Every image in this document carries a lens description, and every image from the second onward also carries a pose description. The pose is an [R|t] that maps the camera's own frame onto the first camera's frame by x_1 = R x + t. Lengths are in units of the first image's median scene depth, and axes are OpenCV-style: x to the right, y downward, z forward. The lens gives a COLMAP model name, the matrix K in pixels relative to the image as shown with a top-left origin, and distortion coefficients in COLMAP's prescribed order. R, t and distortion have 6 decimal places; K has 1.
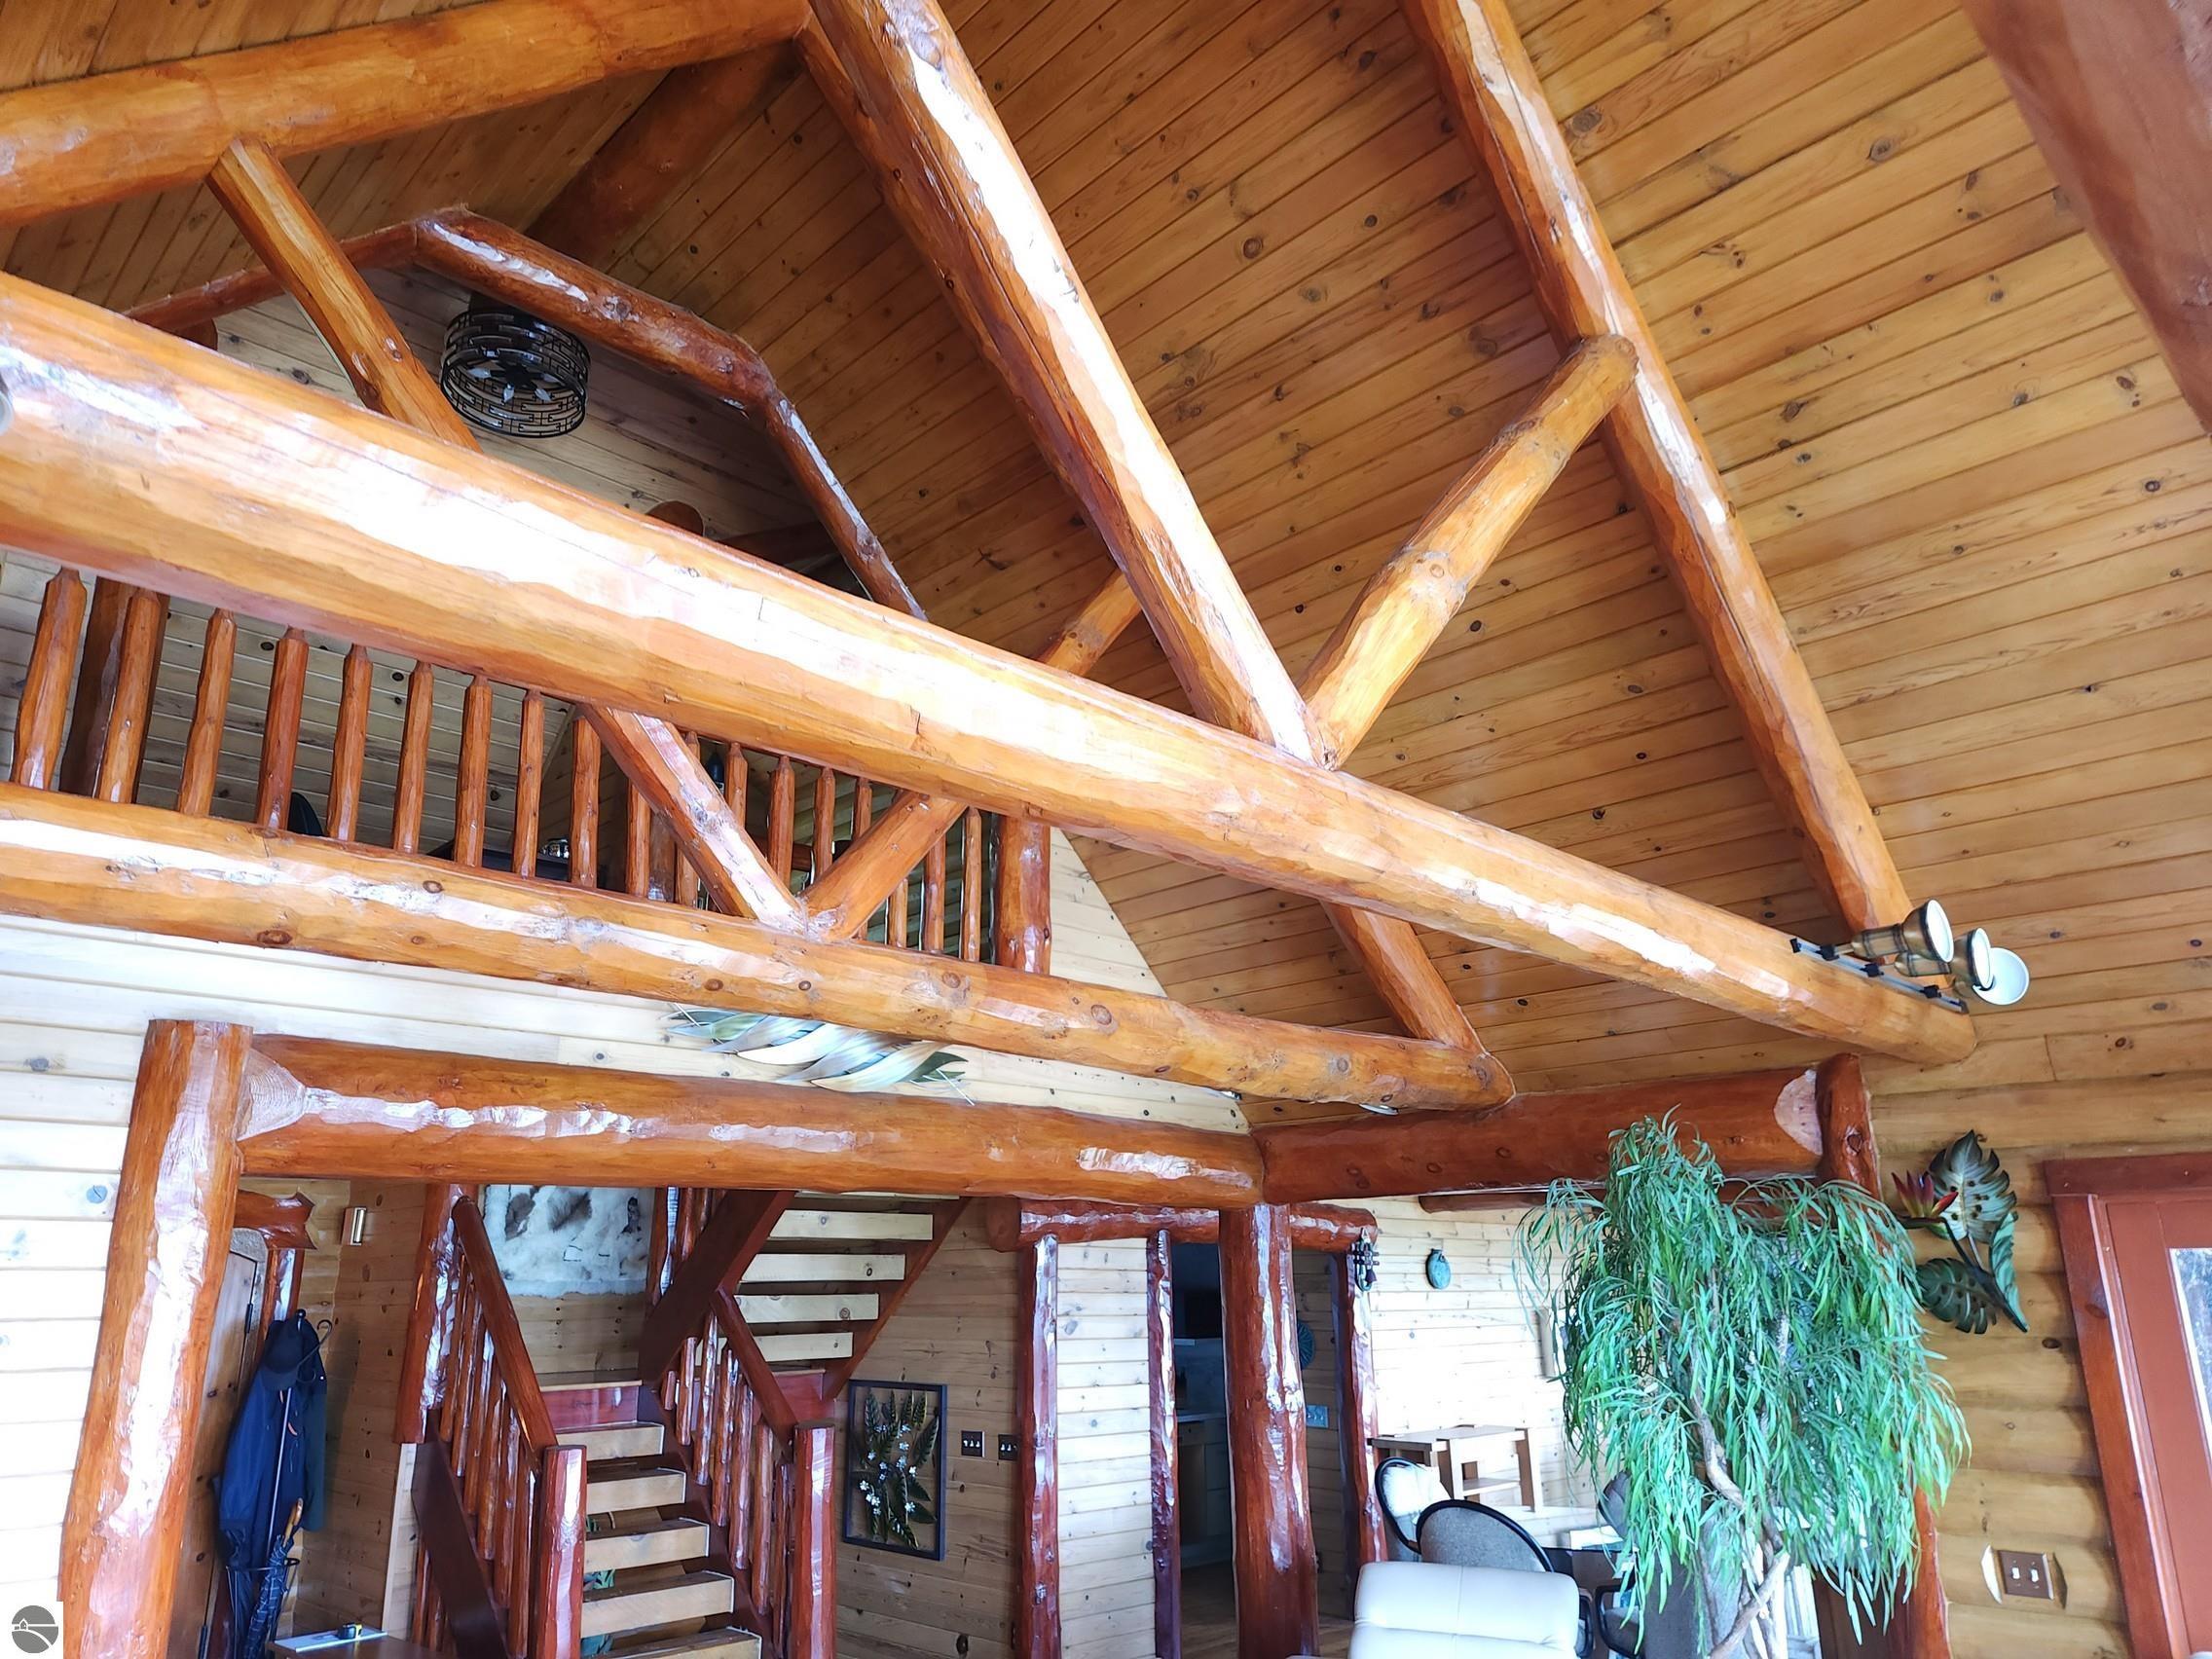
lens RADIAL K [[1470.9, 0, 1073.5], [0, 1470.9, 854.4], [0, 0, 1]] dist [0.068232, -0.051440]
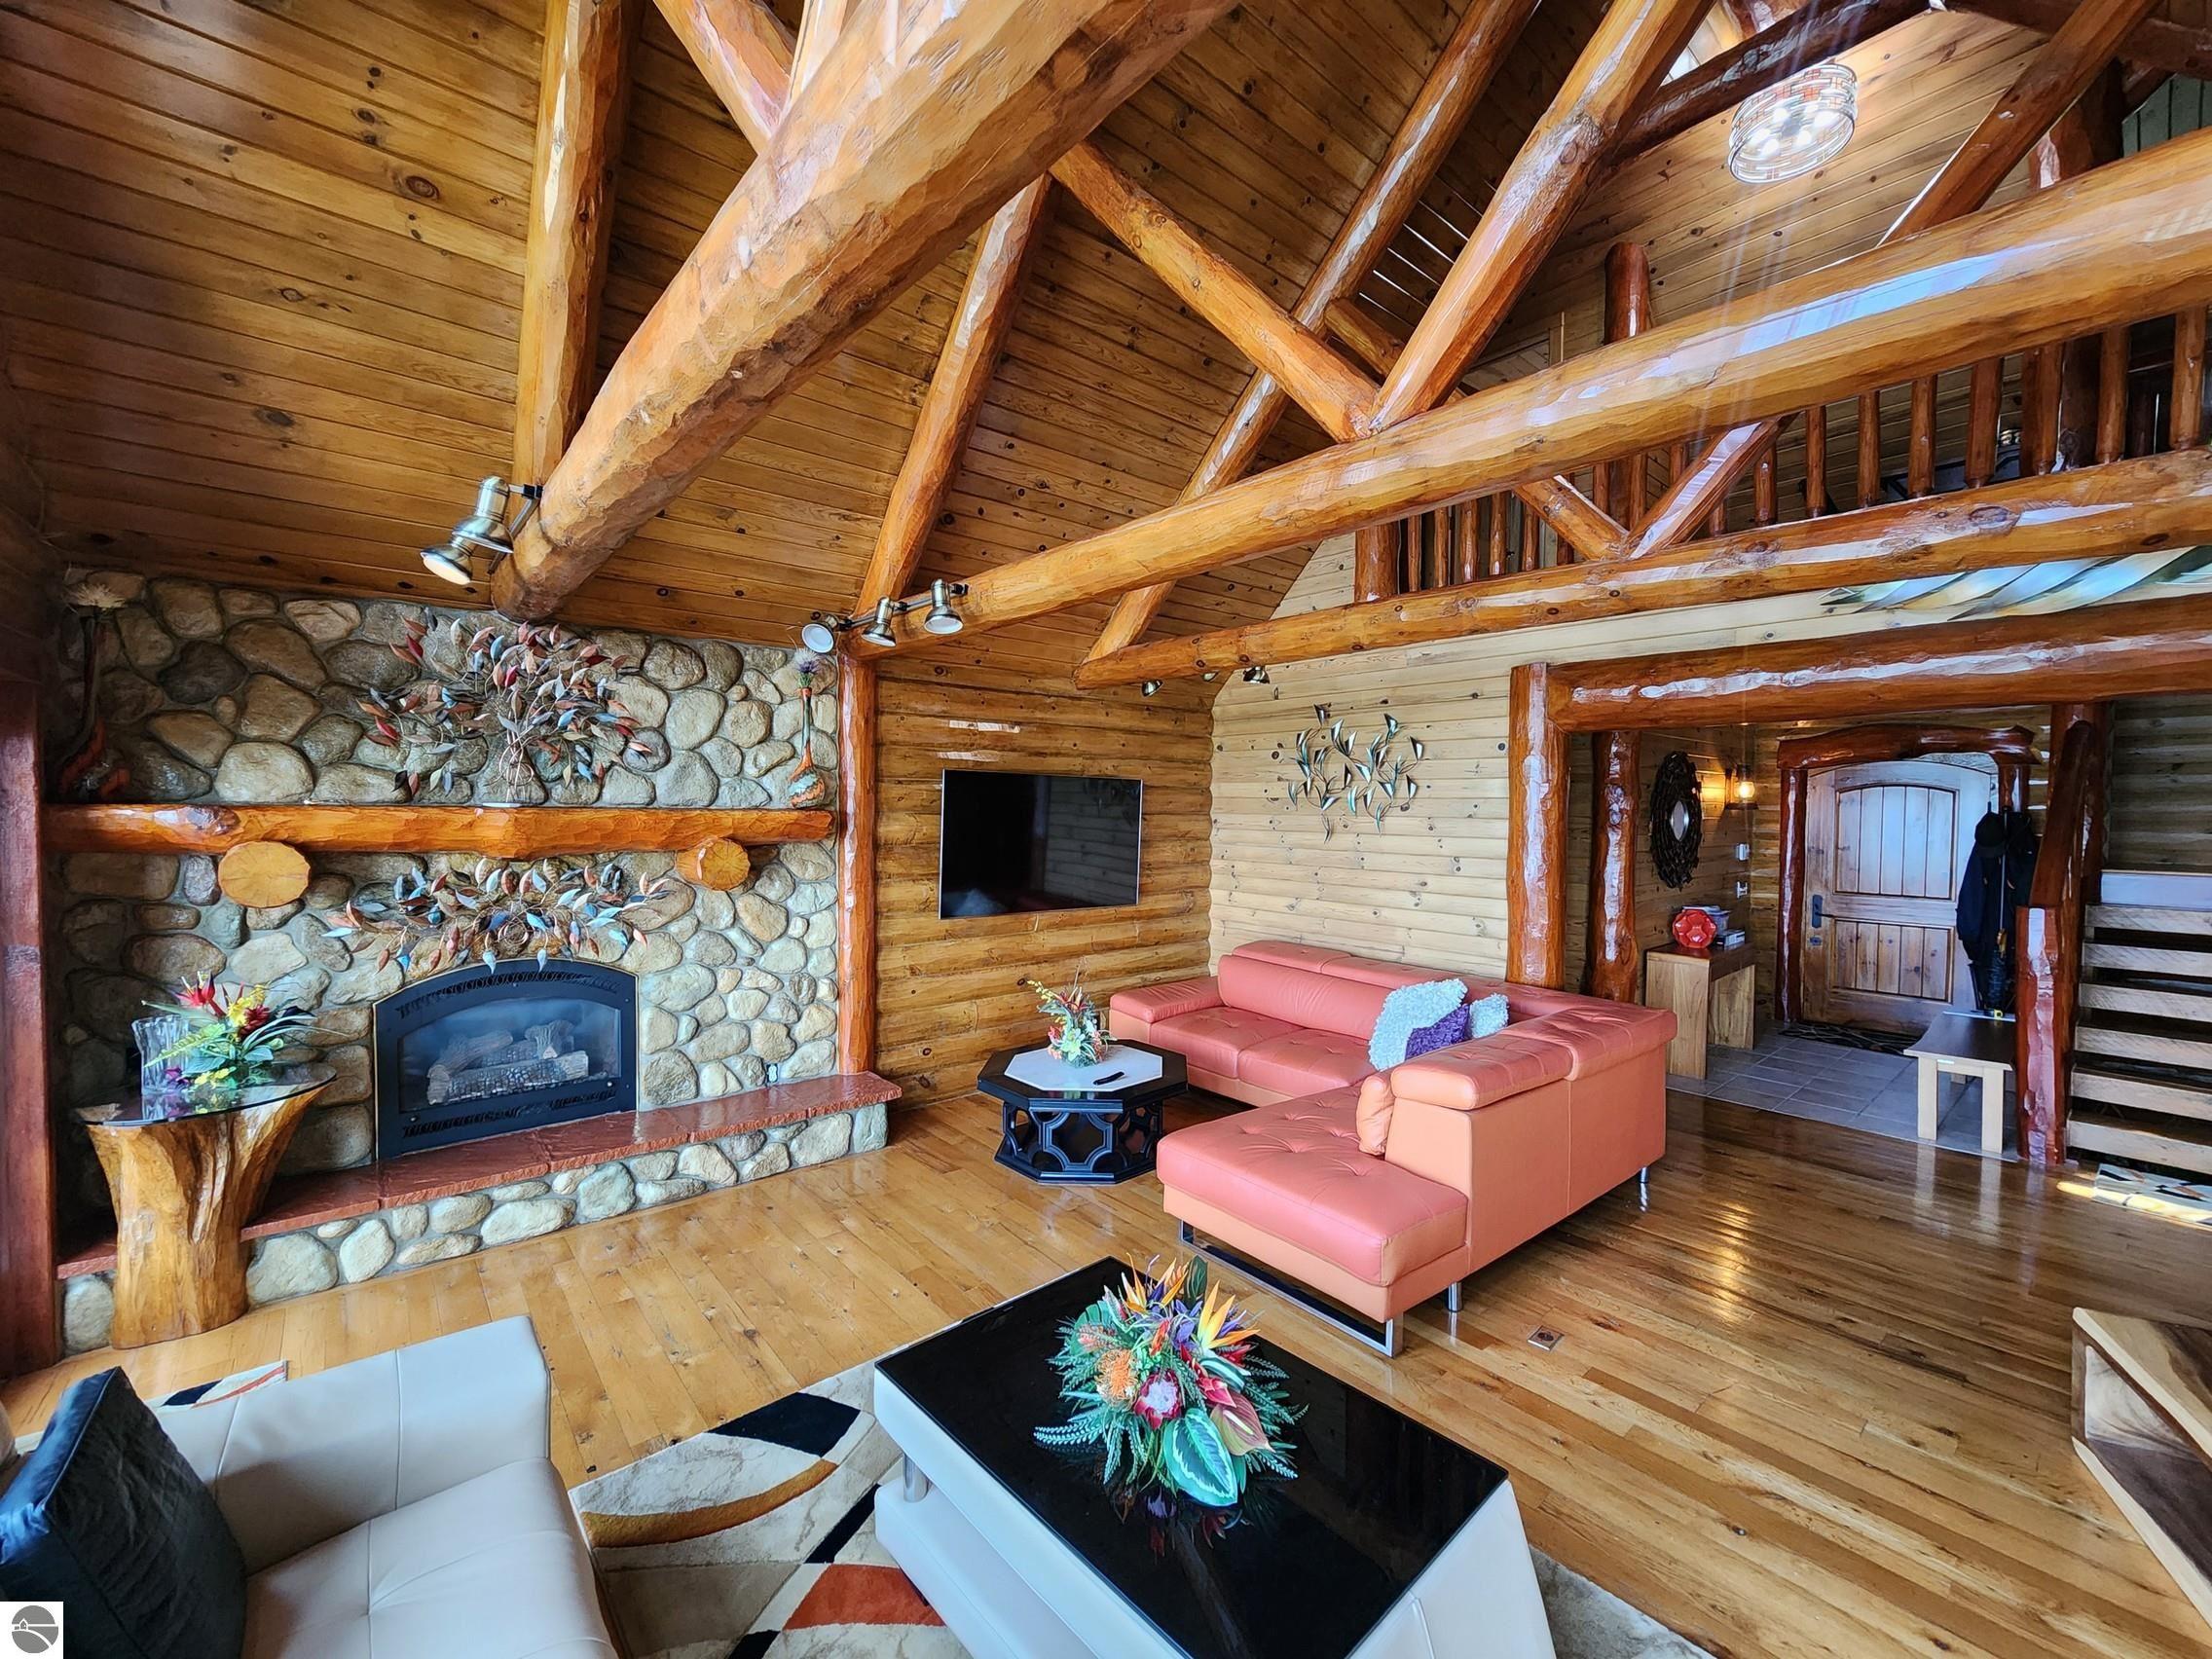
lens RADIAL K [[880.5, 0, 1104.1], [0, 880.5, 824.2], [0, 0, 1]] dist [-0.001096, -0.000055]
pose [[-0.040387, 0.029445, -0.998750, 0.434809], [0.273361, 0.961756, 0.017300, 0.091188], [0.961063, -0.272320, -0.046892, 0.270347]]
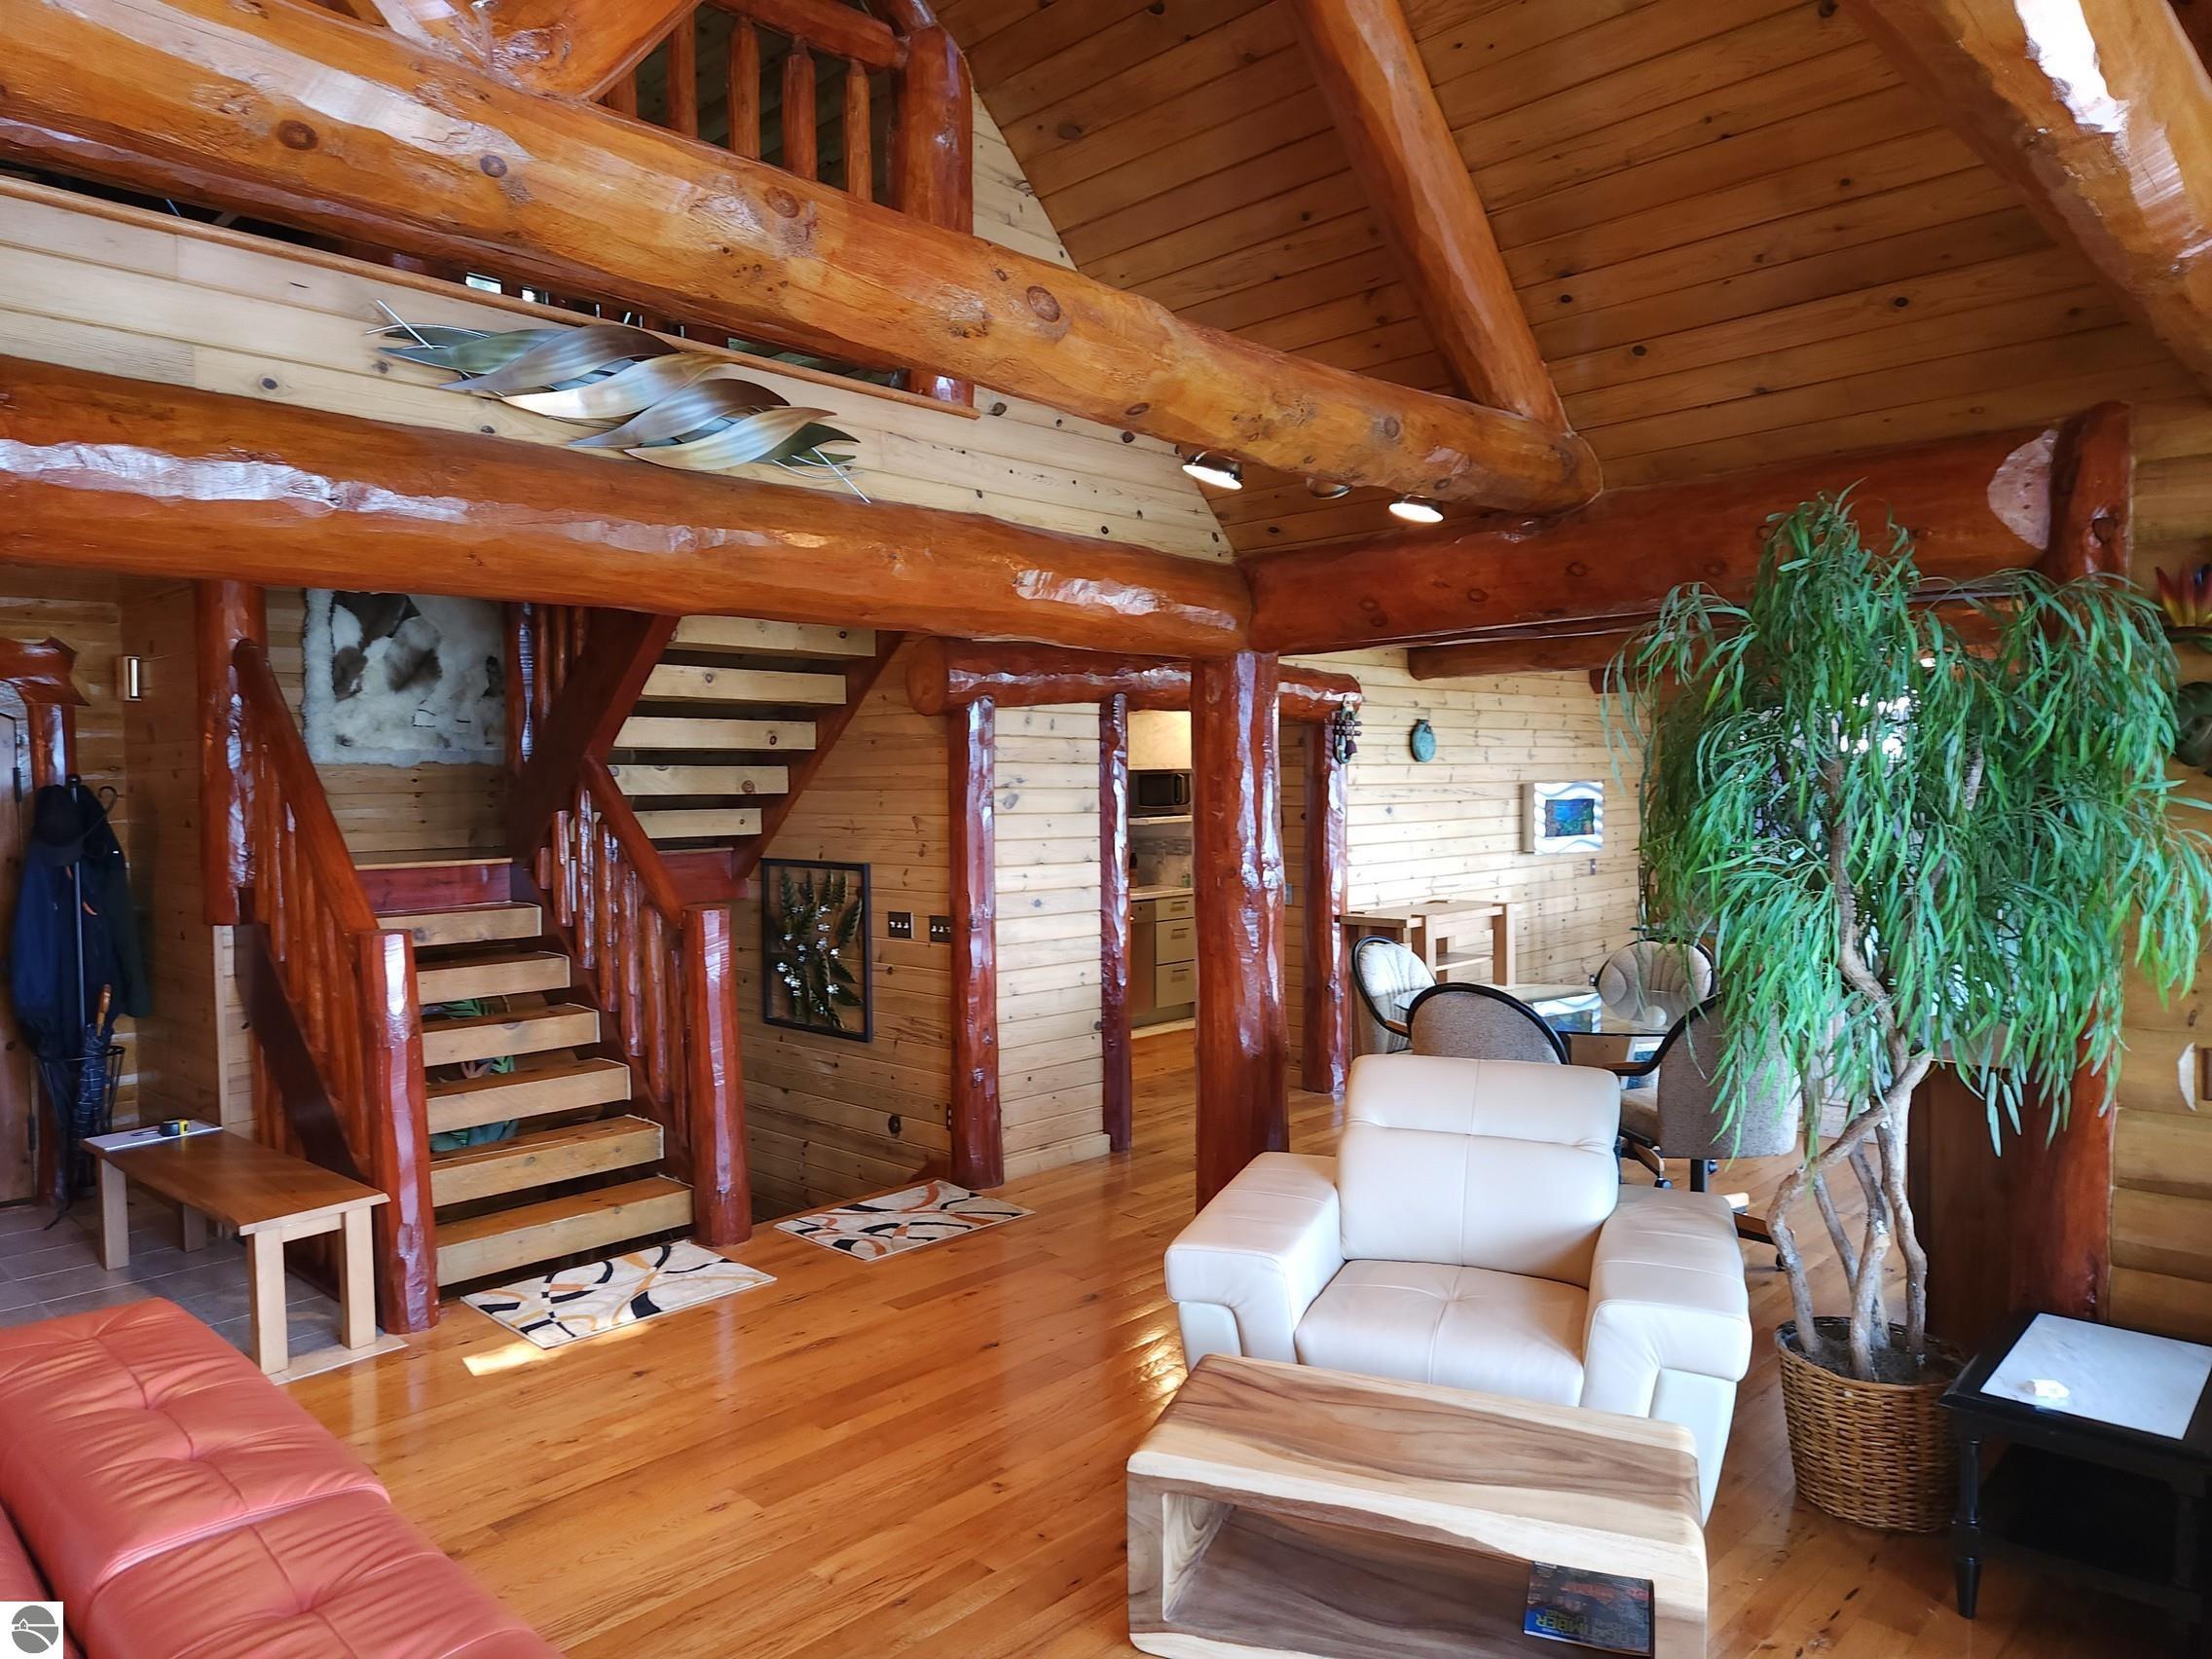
lens RADIAL K [[1470.9, 0, 1096.4], [0, 1470.9, 844.4], [0, 0, 1]] dist [0.068232, -0.051440]
pose [[0.998753, -0.002505, 0.049869, 0.006491], [-0.013688, 0.946746, 0.321689, 0.083457], [-0.048019, -0.321970, 0.945531, 0.223557]]
